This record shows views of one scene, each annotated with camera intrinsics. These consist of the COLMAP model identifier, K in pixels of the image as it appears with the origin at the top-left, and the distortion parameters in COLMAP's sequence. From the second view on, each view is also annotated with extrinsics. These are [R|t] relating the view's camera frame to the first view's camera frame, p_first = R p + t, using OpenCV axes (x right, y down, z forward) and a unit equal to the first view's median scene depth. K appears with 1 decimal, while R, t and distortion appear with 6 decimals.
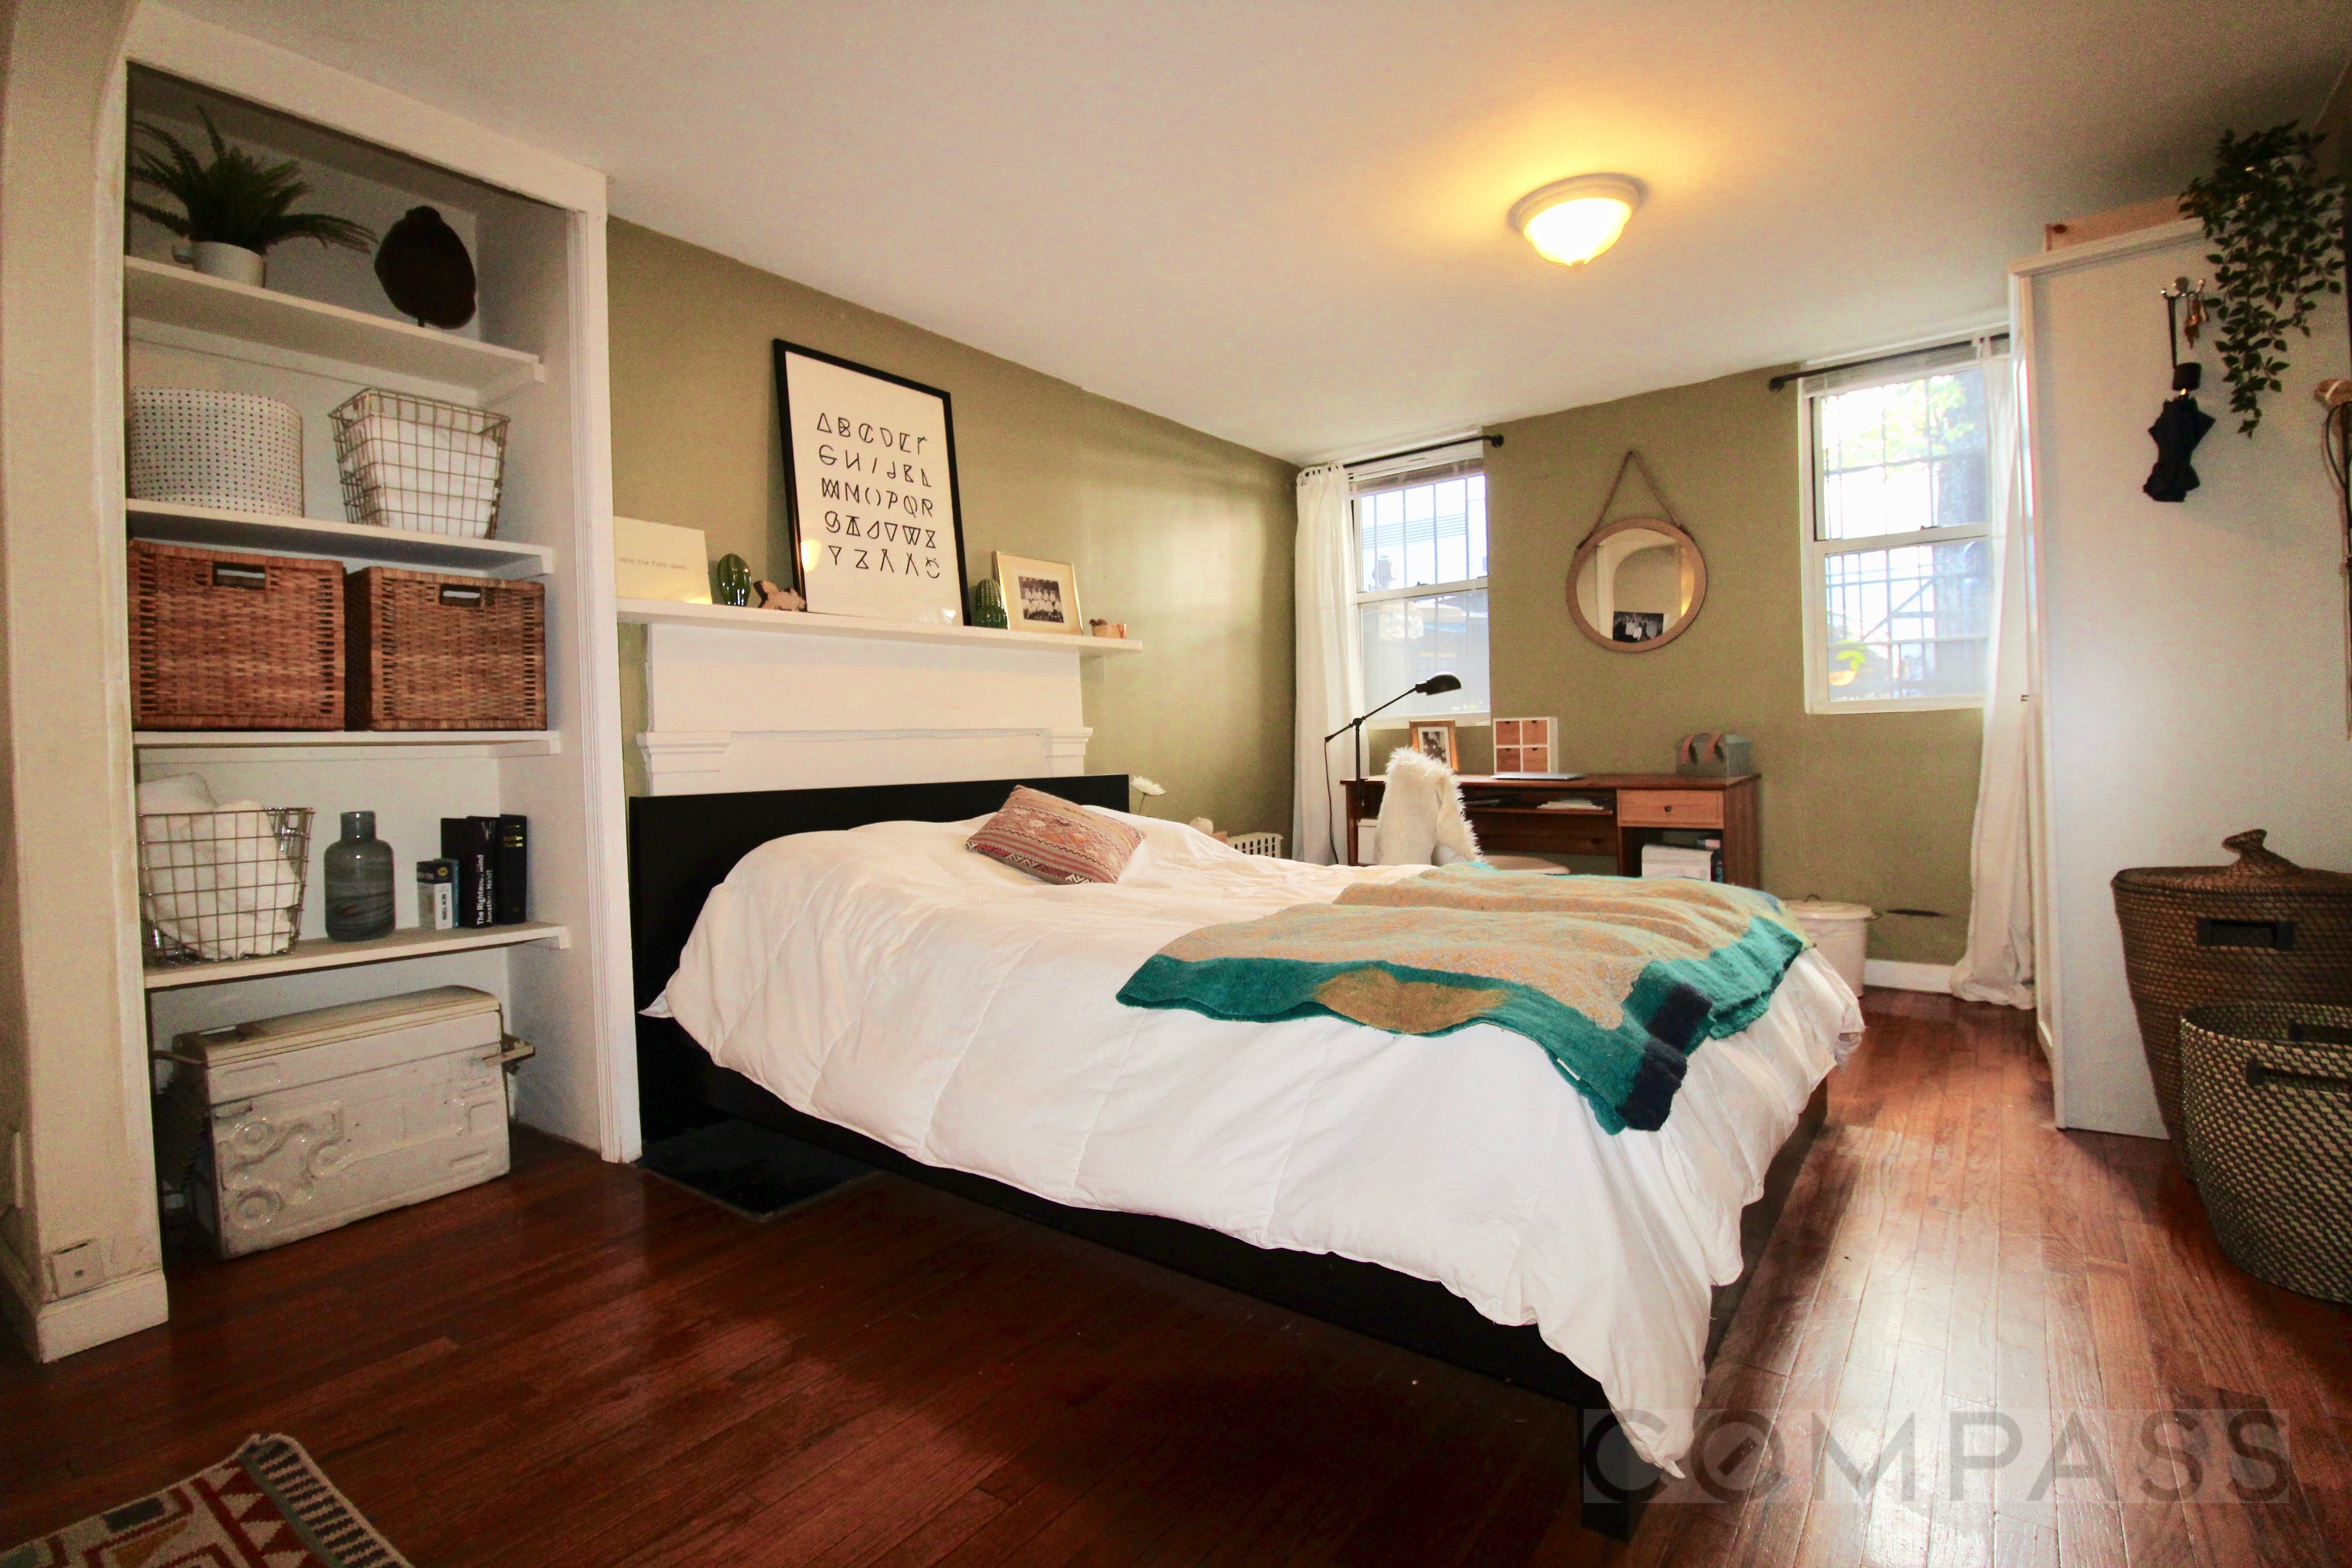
lens RADIAL K [[1093.7, 0, 1180.7], [0, 1093.7, 756.0], [0, 0, 1]] dist [-0.005216, -0.009440]
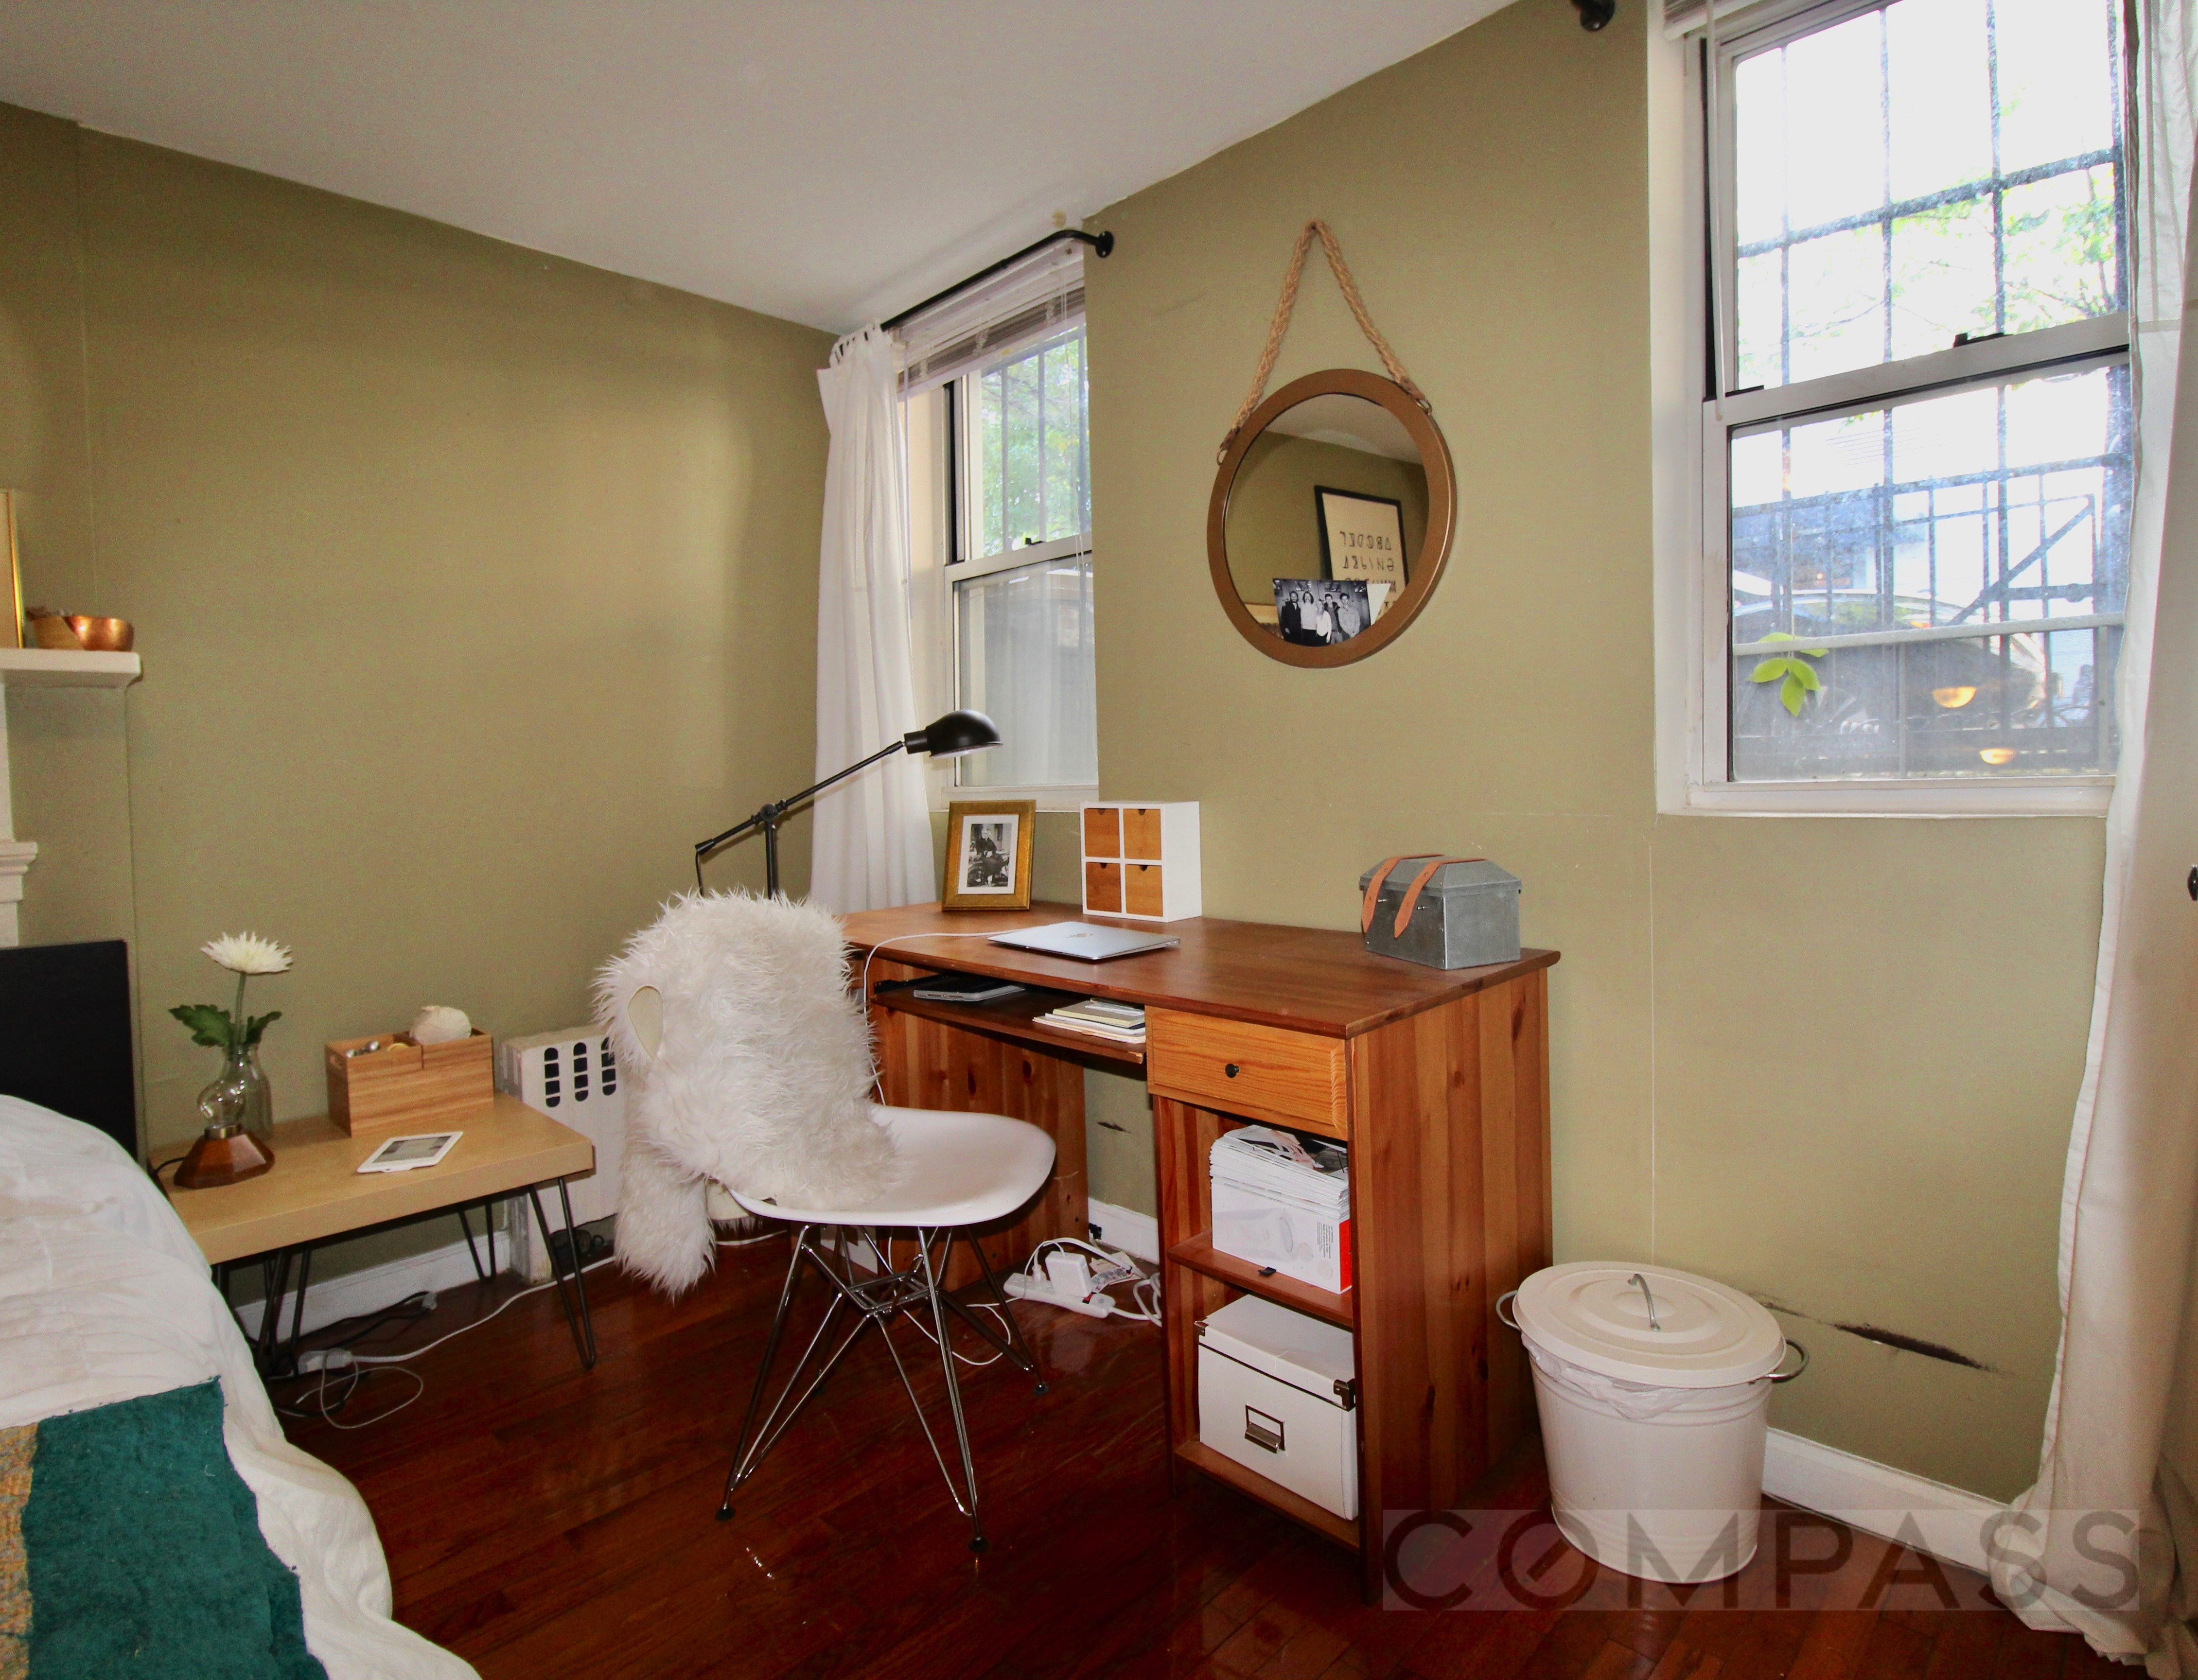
lens RADIAL K [[1210.1, 0, 1101.1], [0, 1210.1, 817.5], [0, 0, 1]] dist [-0.015660, -0.000031]
pose [[0.993755, 0.004724, -0.111480, 0.678255], [-0.001444, 0.999564, 0.029484, -0.082919], [0.111571, -0.029139, 0.993329, 0.859073]]
